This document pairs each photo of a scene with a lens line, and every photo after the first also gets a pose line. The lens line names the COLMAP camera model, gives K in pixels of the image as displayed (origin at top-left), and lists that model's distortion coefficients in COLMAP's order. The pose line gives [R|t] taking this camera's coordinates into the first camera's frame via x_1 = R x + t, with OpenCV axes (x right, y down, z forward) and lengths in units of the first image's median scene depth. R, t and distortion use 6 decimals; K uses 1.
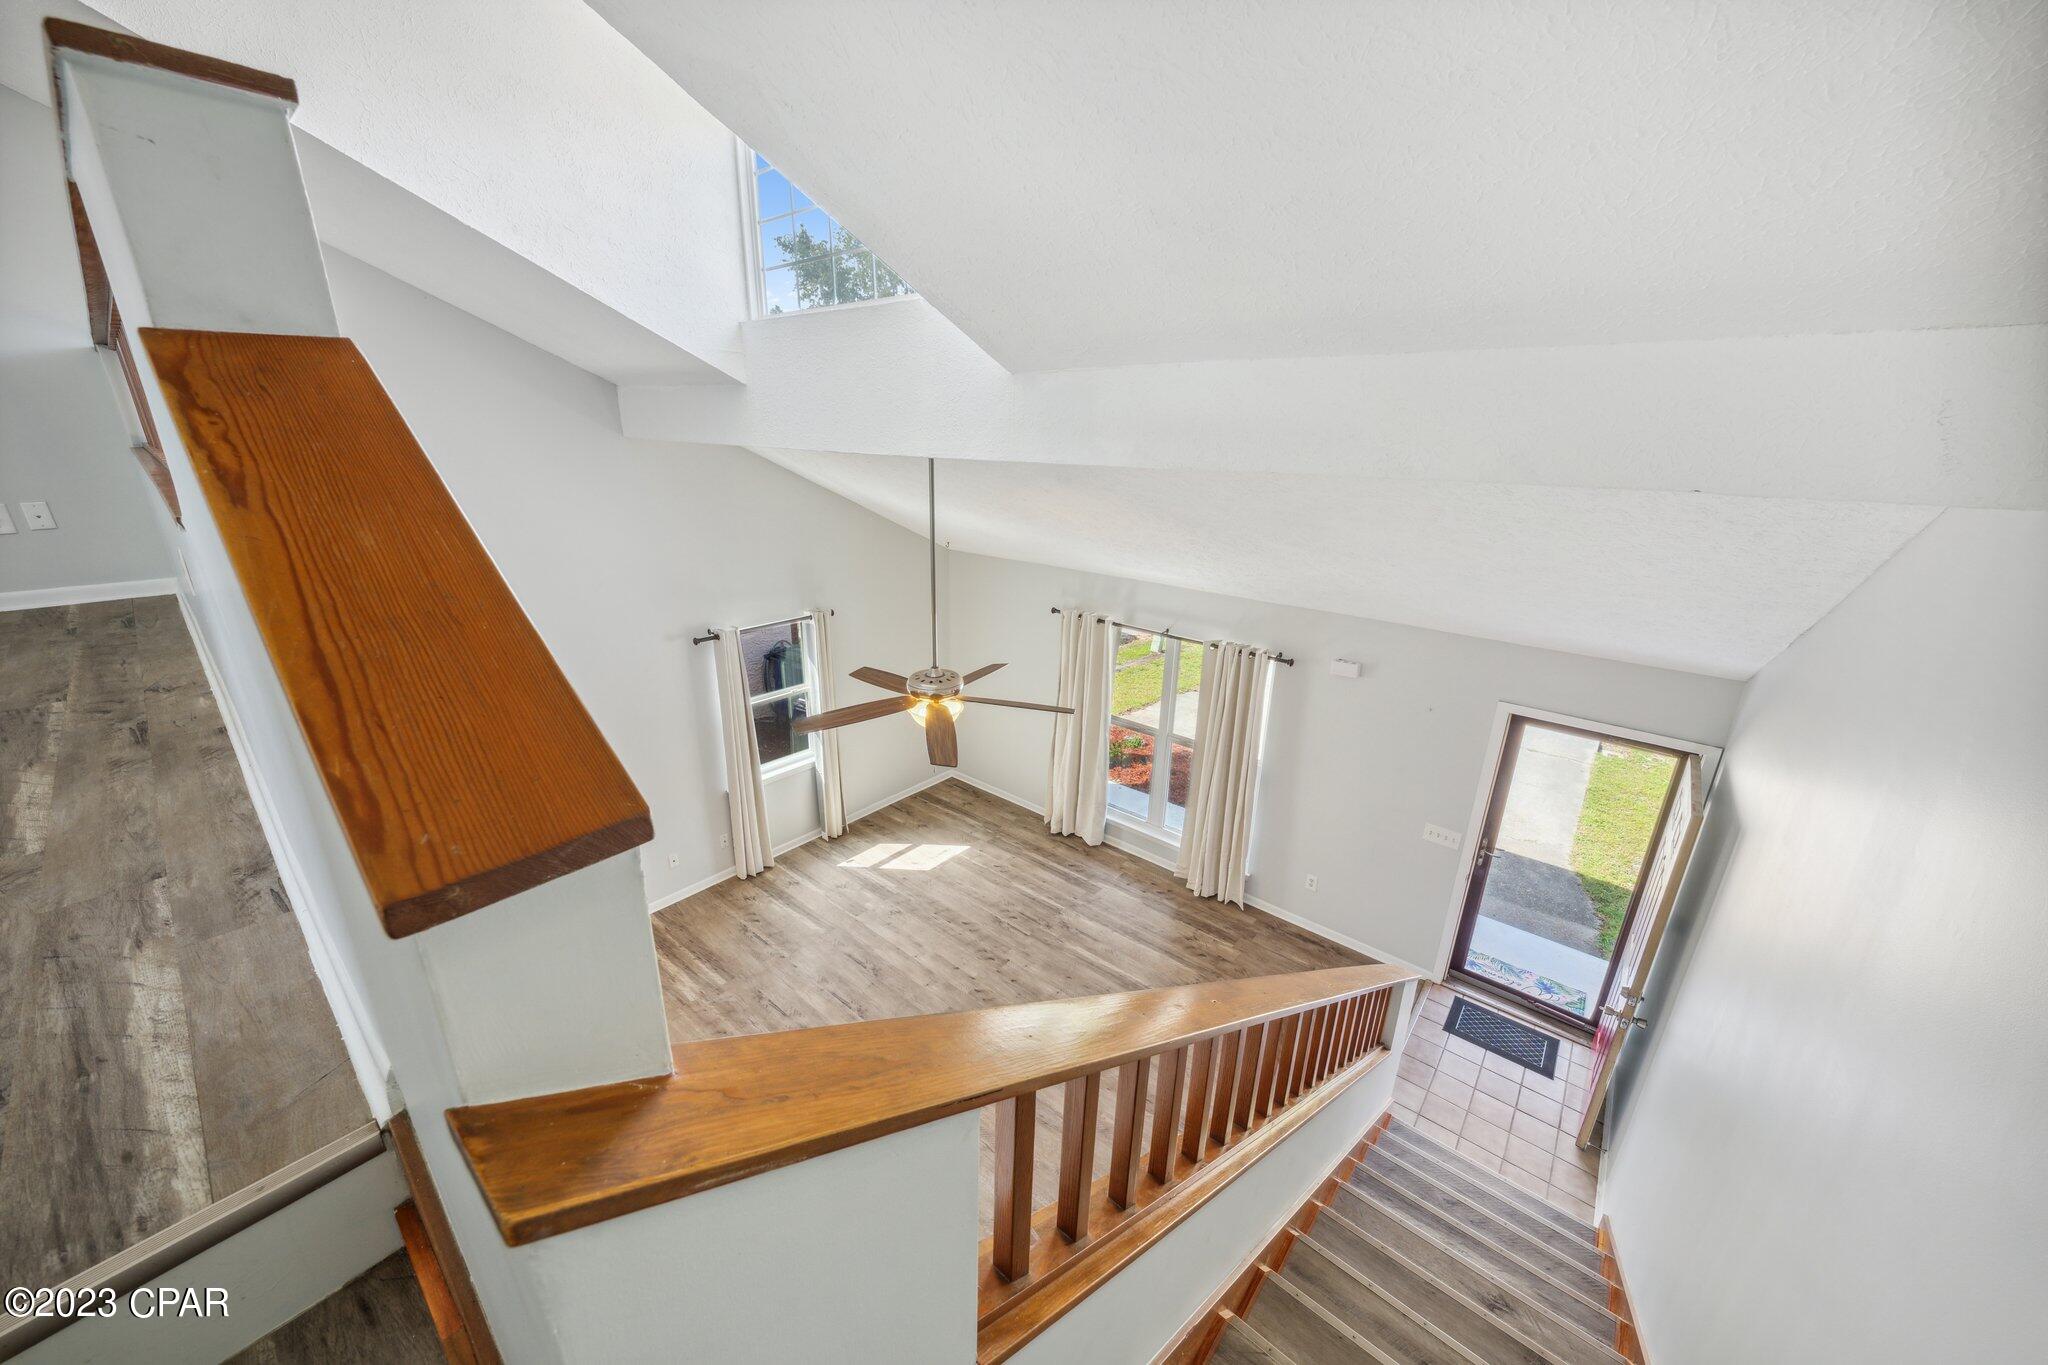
lens RADIAL K [[738.0, 0, 1030.3], [0, 738.0, 680.8], [0, 0, 1]] dist [-0.002391, -0.000016]
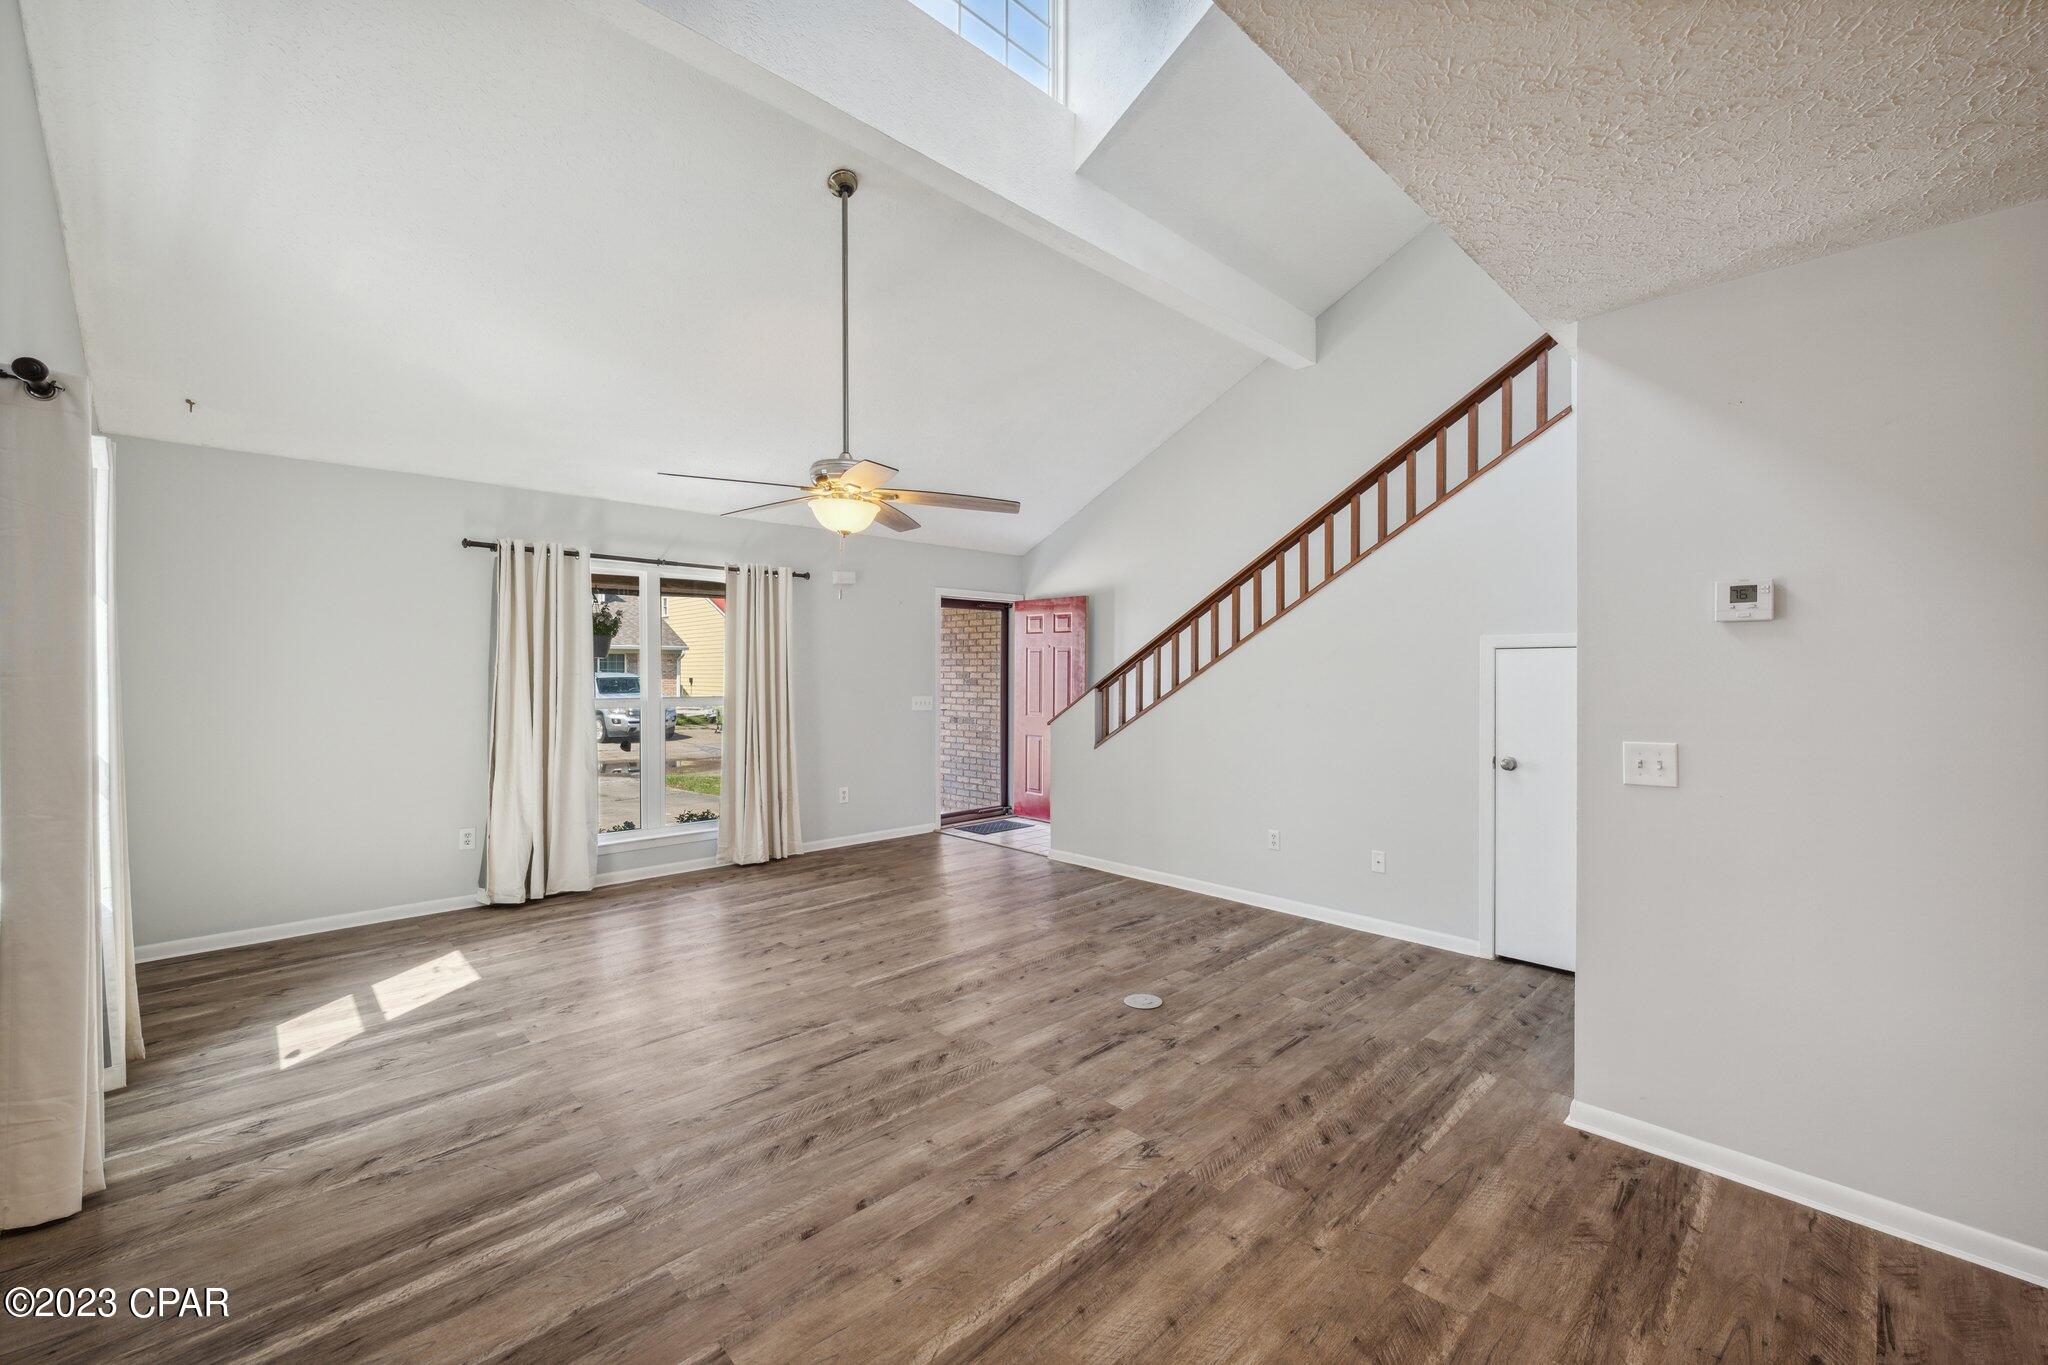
lens RADIAL K [[814.5, 0, 1030.3], [0, 814.5, 681.9], [0, 0, 1]] dist [0.001156, -0.001174]
pose [[0.108311, -0.038393, 0.993375, -0.683328], [0.324000, 0.946056, 0.001238, 0.193912], [-0.939837, 0.321720, 0.114907, 0.535112]]
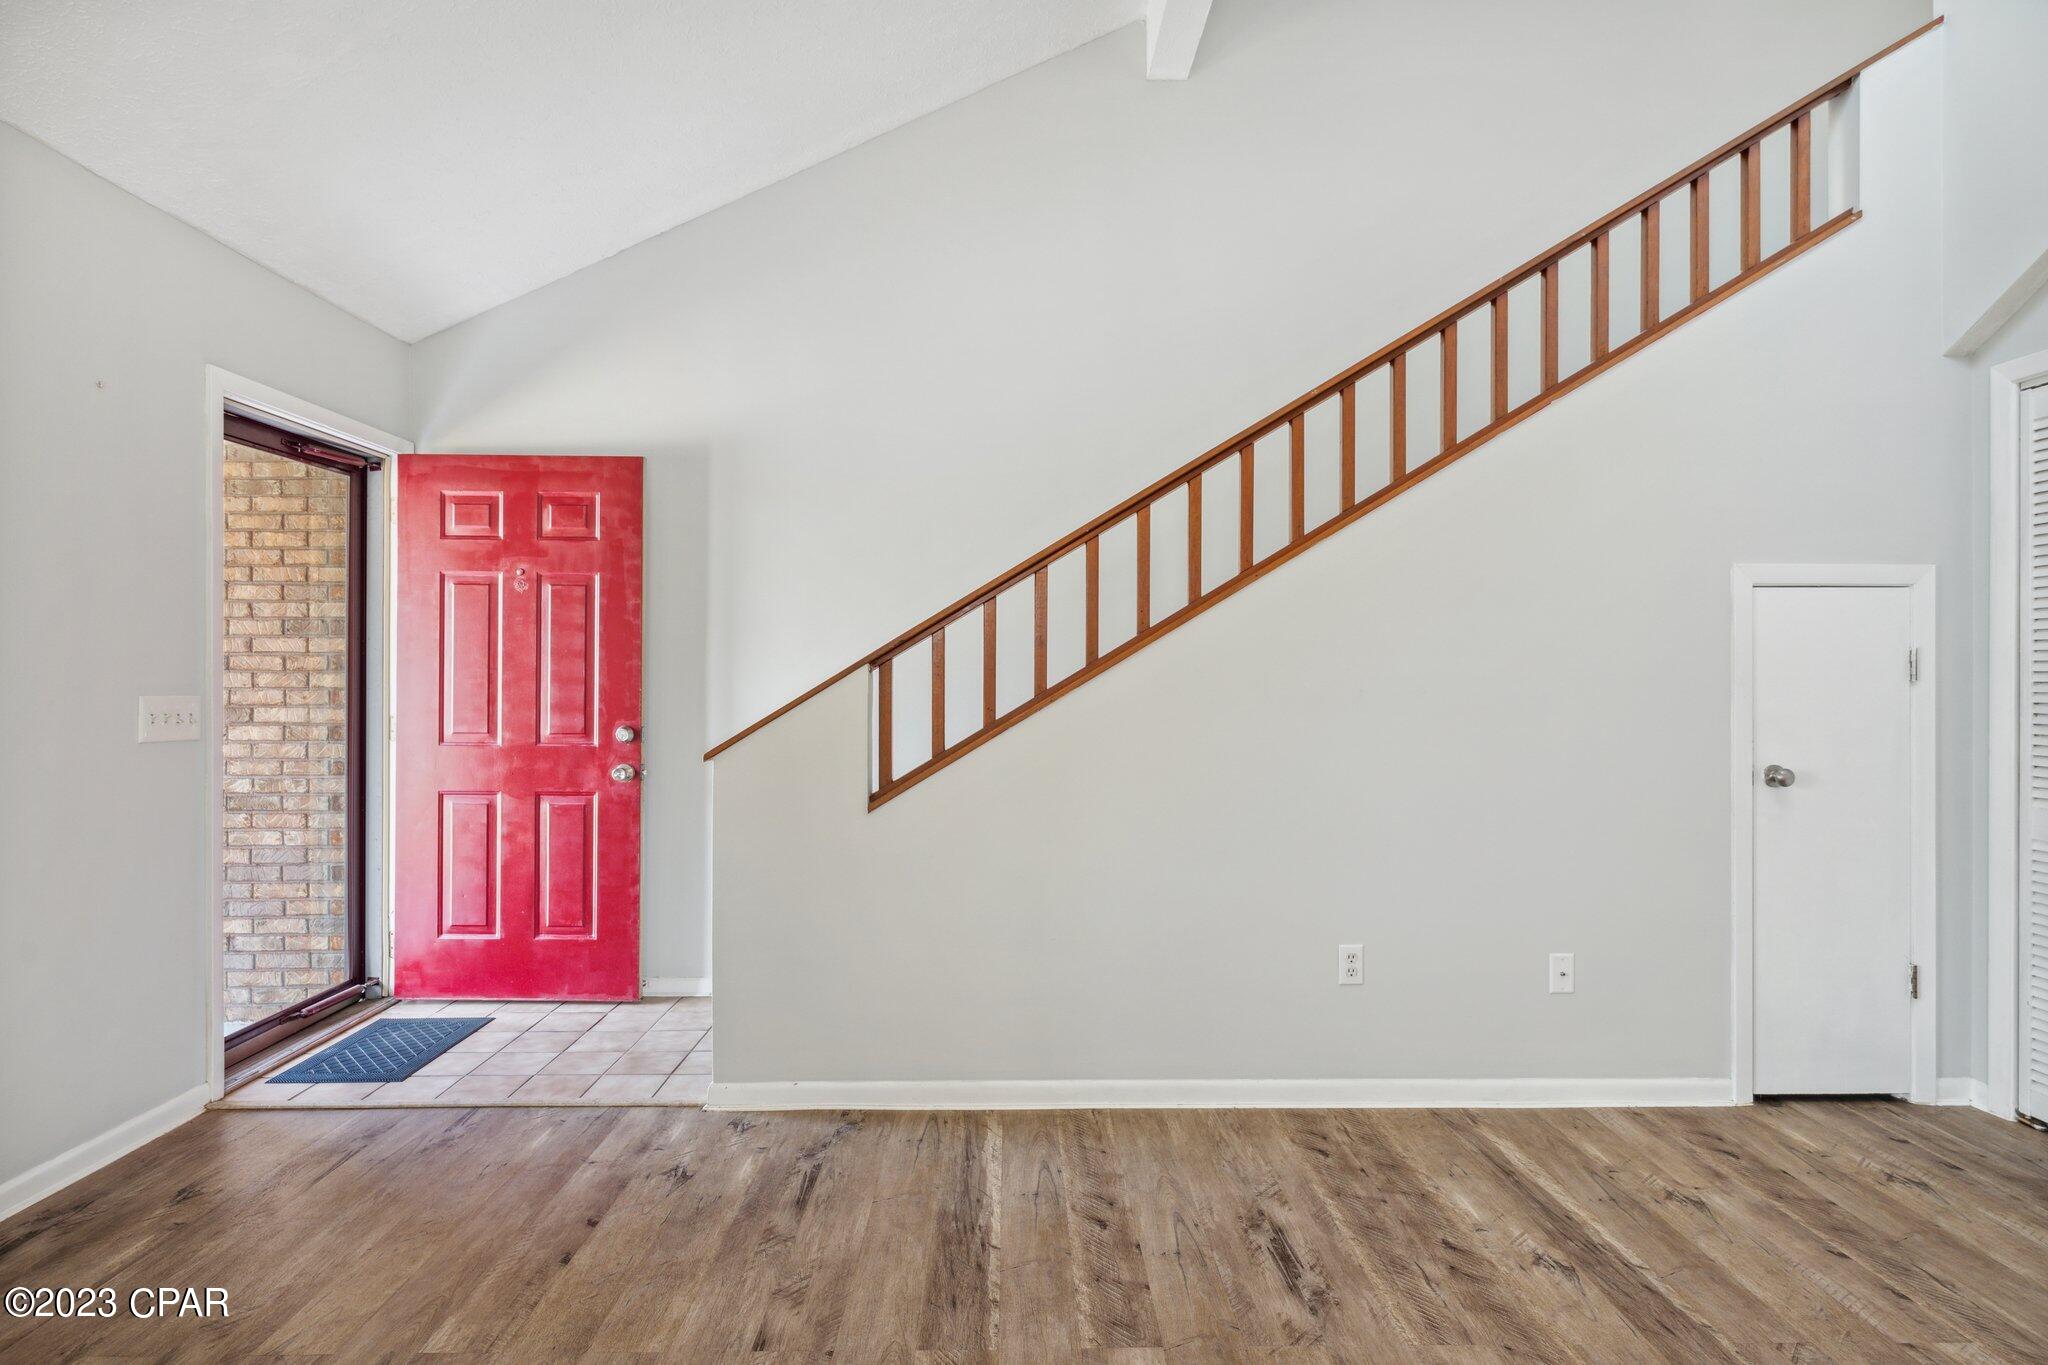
lens RADIAL K [[1081.3, 0, 1027.0], [0, 1081.3, 677.2], [0, 0, 1]] dist [0.000054, 0.000403]
pose [[-0.649271, -0.031520, 0.759904, -0.166170], [0.227518, 0.945338, 0.233606, 0.129354], [-0.725729, 0.324566, -0.606609, 0.836685]]
